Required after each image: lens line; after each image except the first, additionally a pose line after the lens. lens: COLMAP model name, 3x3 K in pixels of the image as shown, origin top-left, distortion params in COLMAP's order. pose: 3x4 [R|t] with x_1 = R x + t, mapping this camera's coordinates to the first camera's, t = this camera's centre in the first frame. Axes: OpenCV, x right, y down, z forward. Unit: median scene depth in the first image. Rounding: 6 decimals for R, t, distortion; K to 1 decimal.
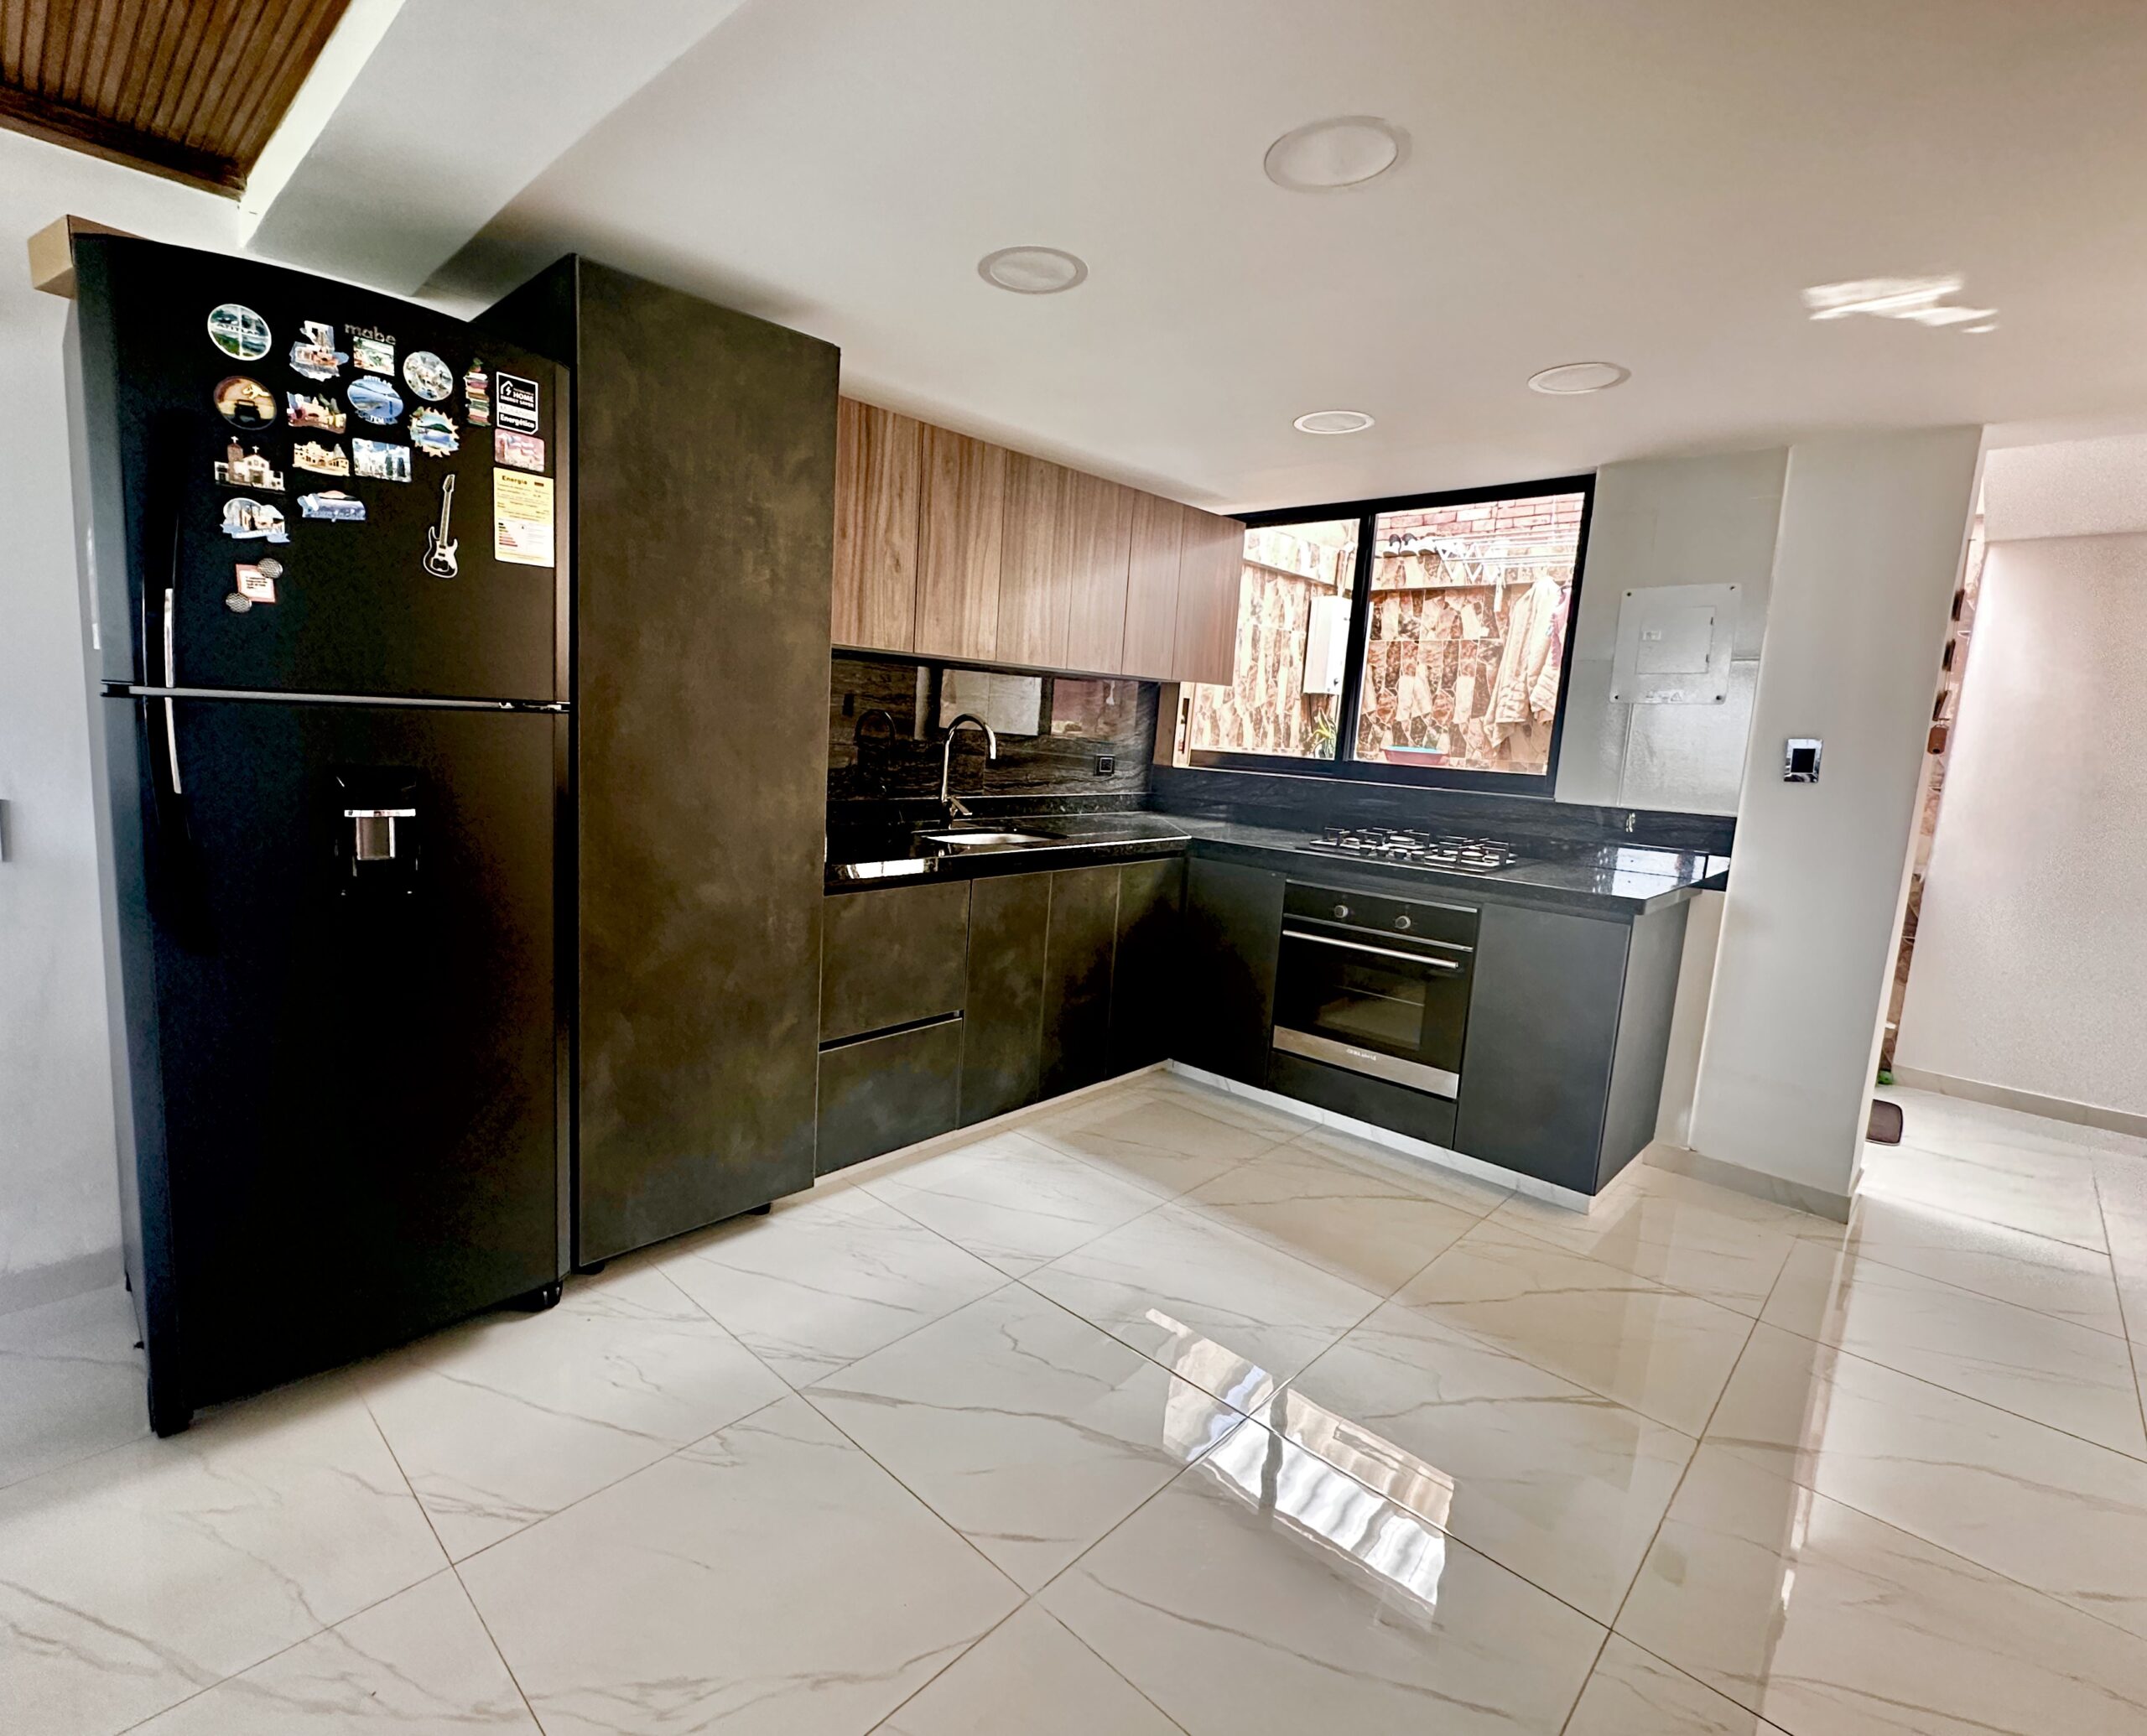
lens RADIAL K [[1059.4, 0, 1073.5], [0, 1059.4, 868.0], [0, 0, 1]] dist [-0.000474, 0.000297]
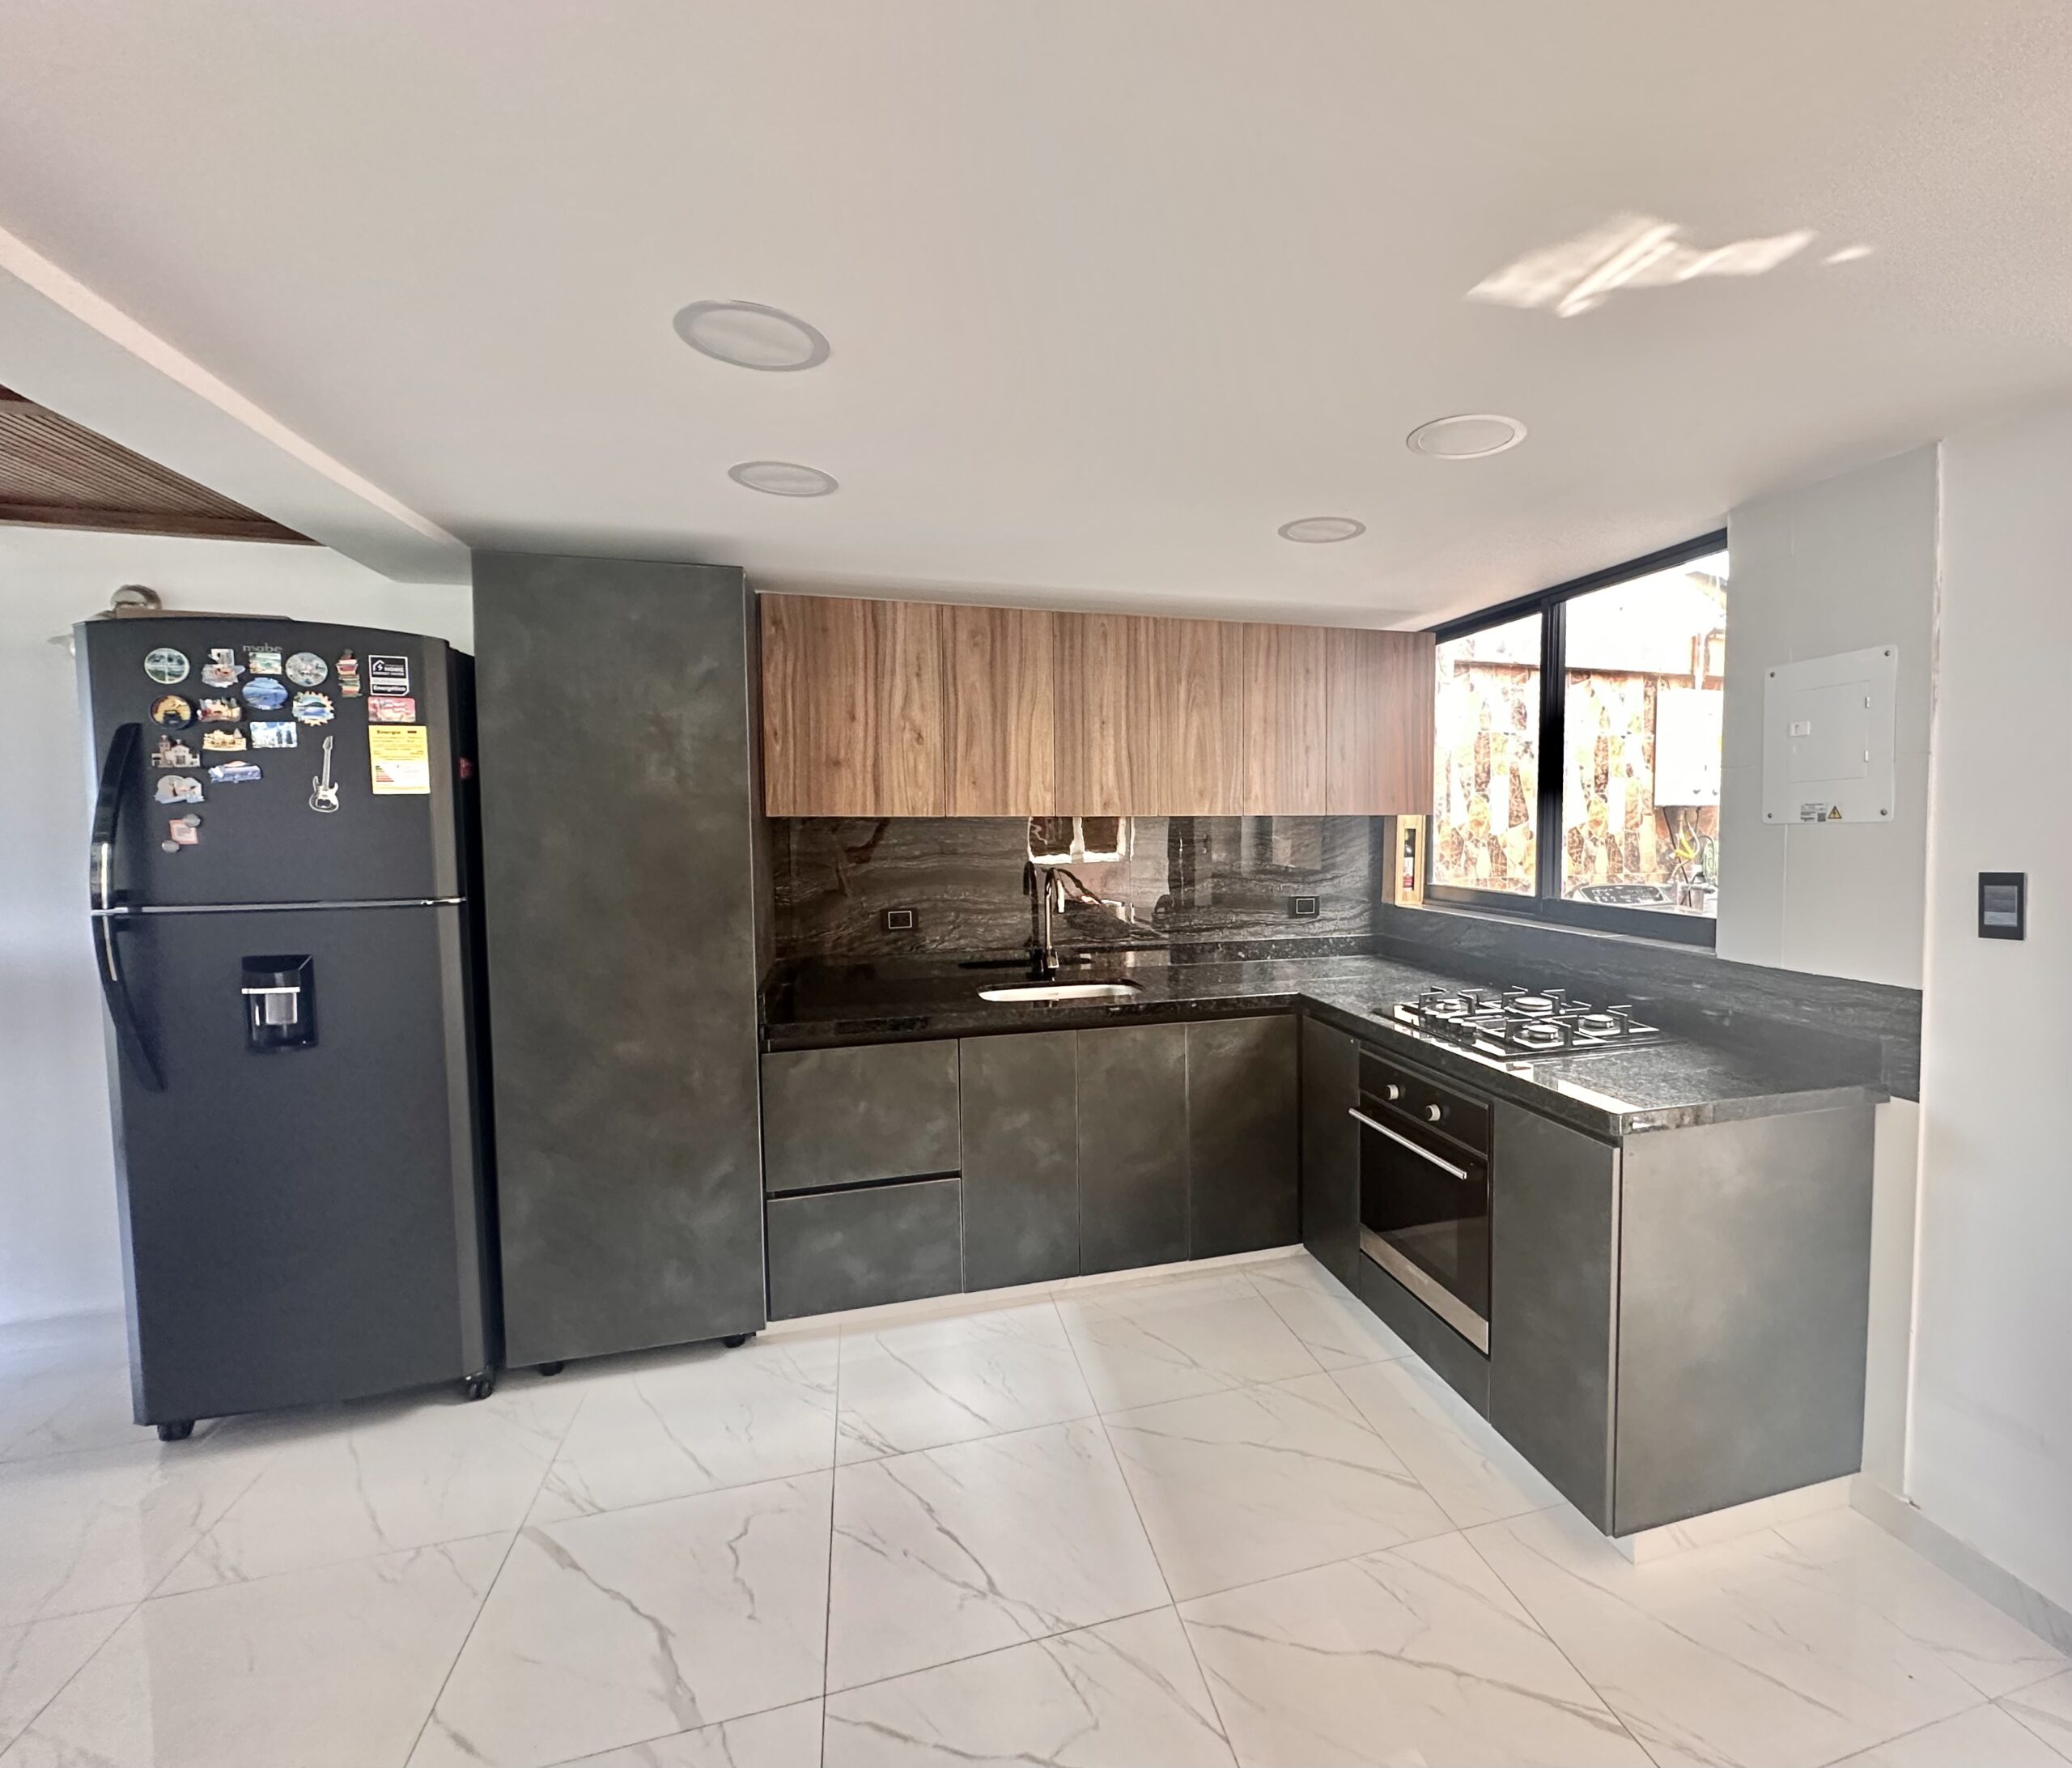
lens RADIAL K [[1035.4, 0, 1036.0], [0, 1035.4, 884.0], [0, 0, 1]] dist [0.000305, -0.000673]
pose [[0.878876, -0.031464, -0.476012, 0.783442], [-0.017945, 0.994936, -0.098898, -0.069864], [0.476713, 0.095461, 0.873860, 0.288552]]
